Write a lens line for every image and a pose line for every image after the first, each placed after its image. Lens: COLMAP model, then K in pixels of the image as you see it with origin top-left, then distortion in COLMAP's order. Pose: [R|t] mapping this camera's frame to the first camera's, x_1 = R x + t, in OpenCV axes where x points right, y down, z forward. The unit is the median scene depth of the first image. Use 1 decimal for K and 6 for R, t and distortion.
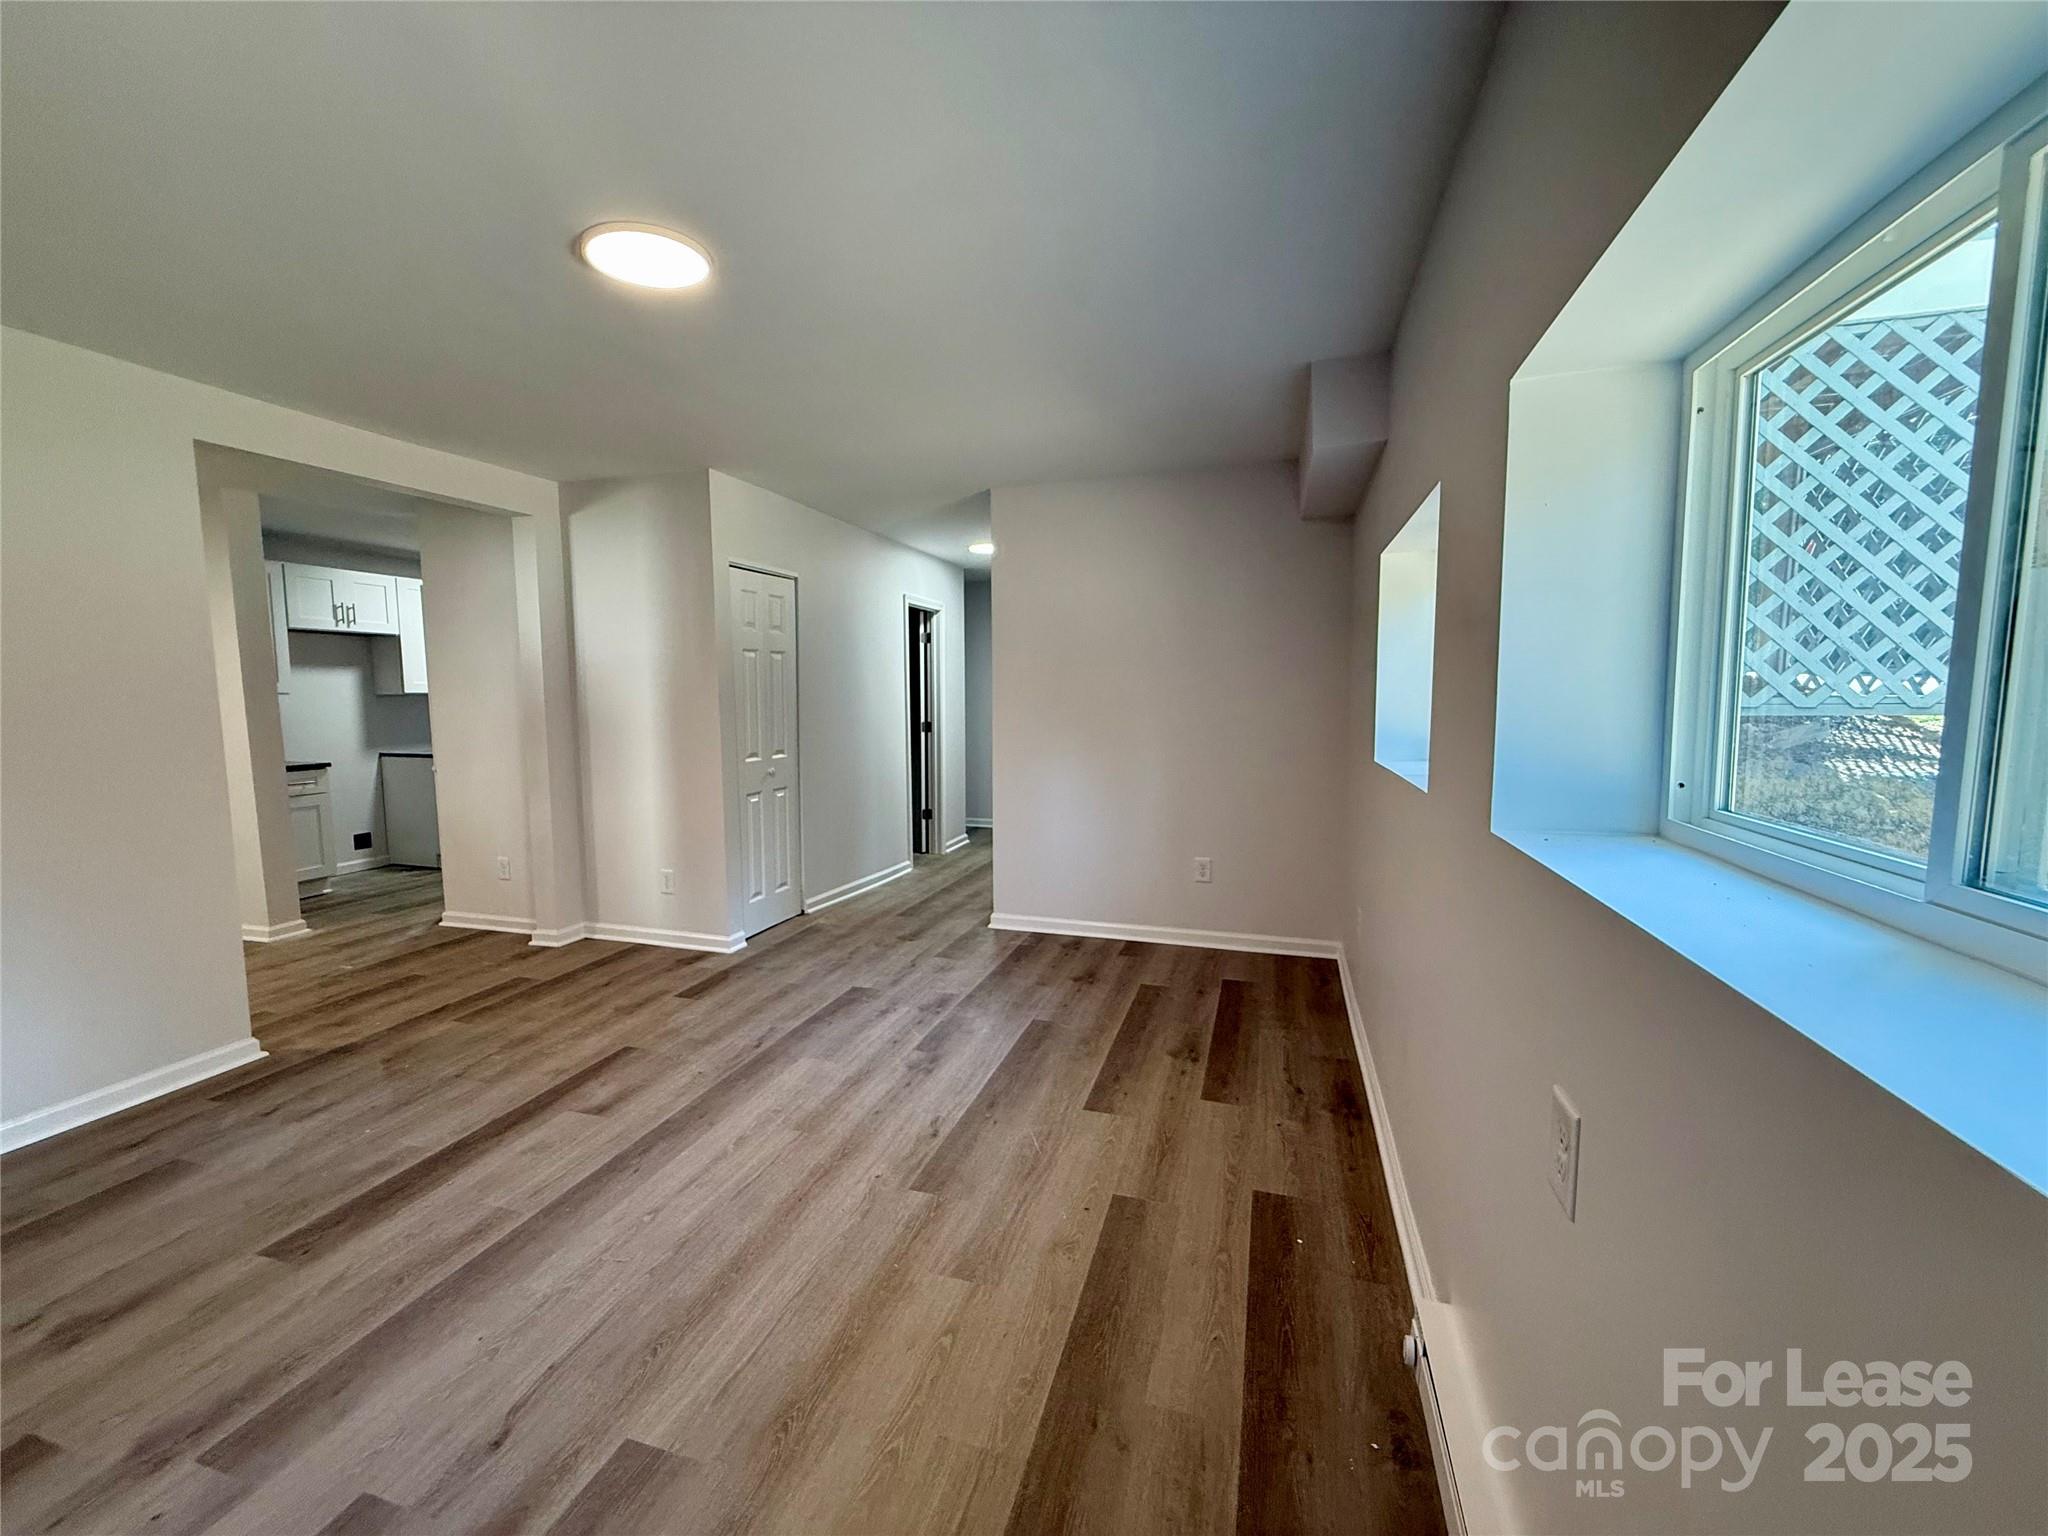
lens RADIAL K [[823.9, 0, 1023.1], [0, 823.9, 769.0], [0, 0, 1]] dist [-0.004184, -0.000313]
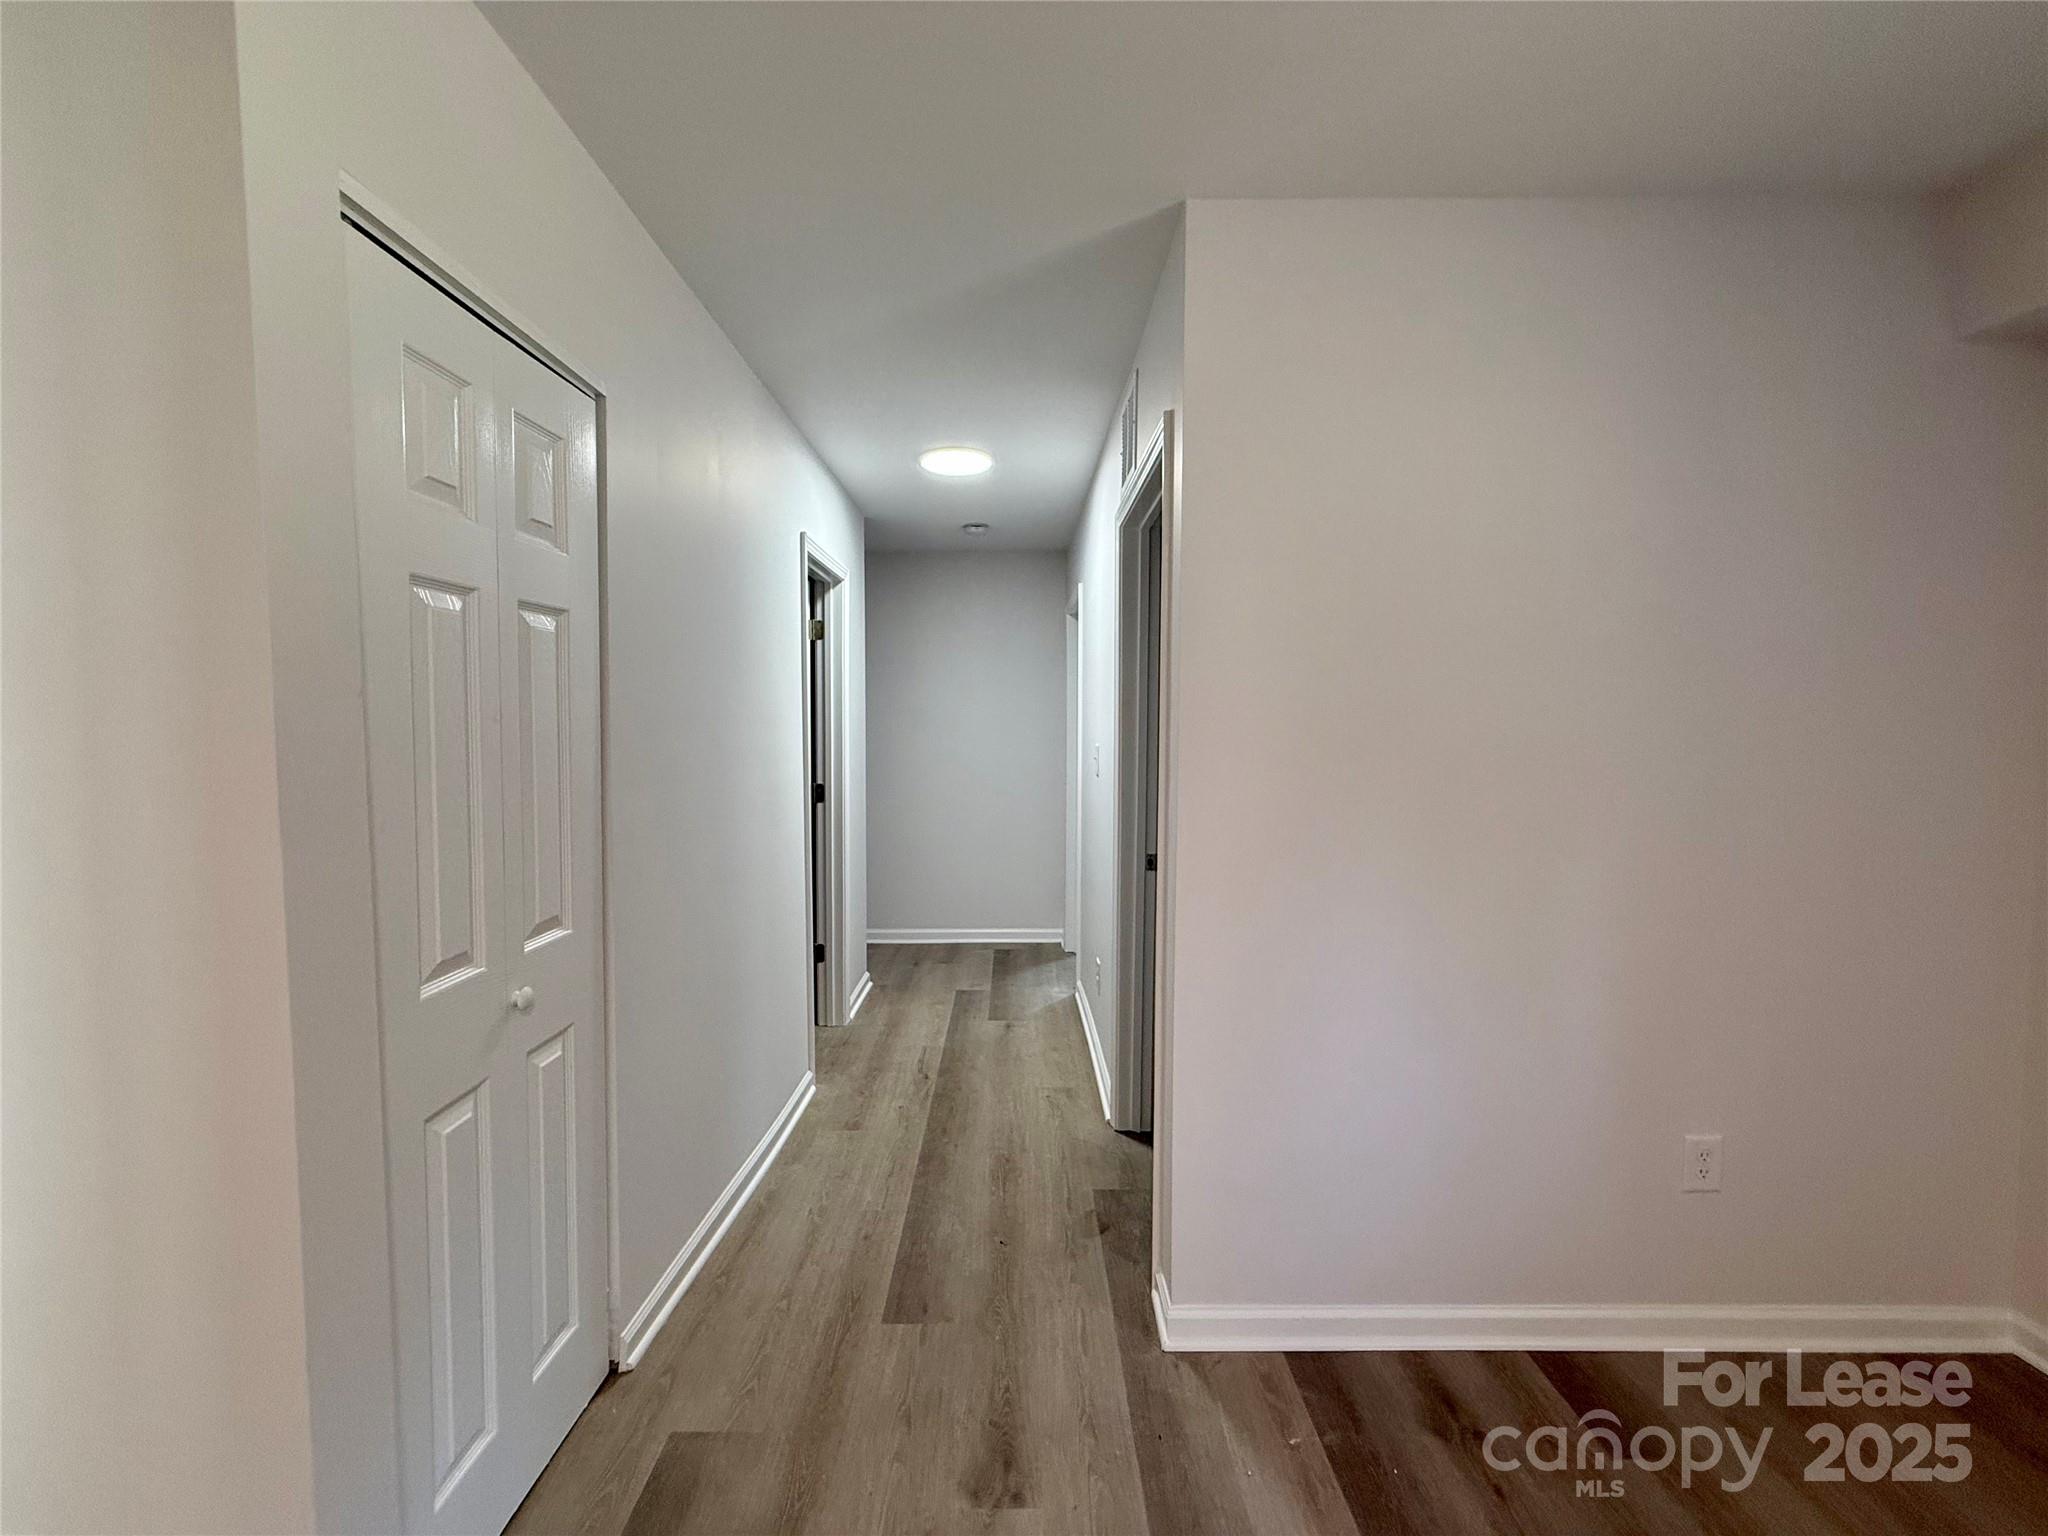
lens RADIAL K [[823.9, 0, 1027.3], [0, 823.9, 764.1], [0, 0, 1]] dist [-0.004184, -0.000313]
pose [[0.954611, -0.009059, 0.297717, -0.223708], [0.022520, 0.998872, -0.041814, -0.067579], [-0.297003, 0.046621, 0.953738, 0.672616]]
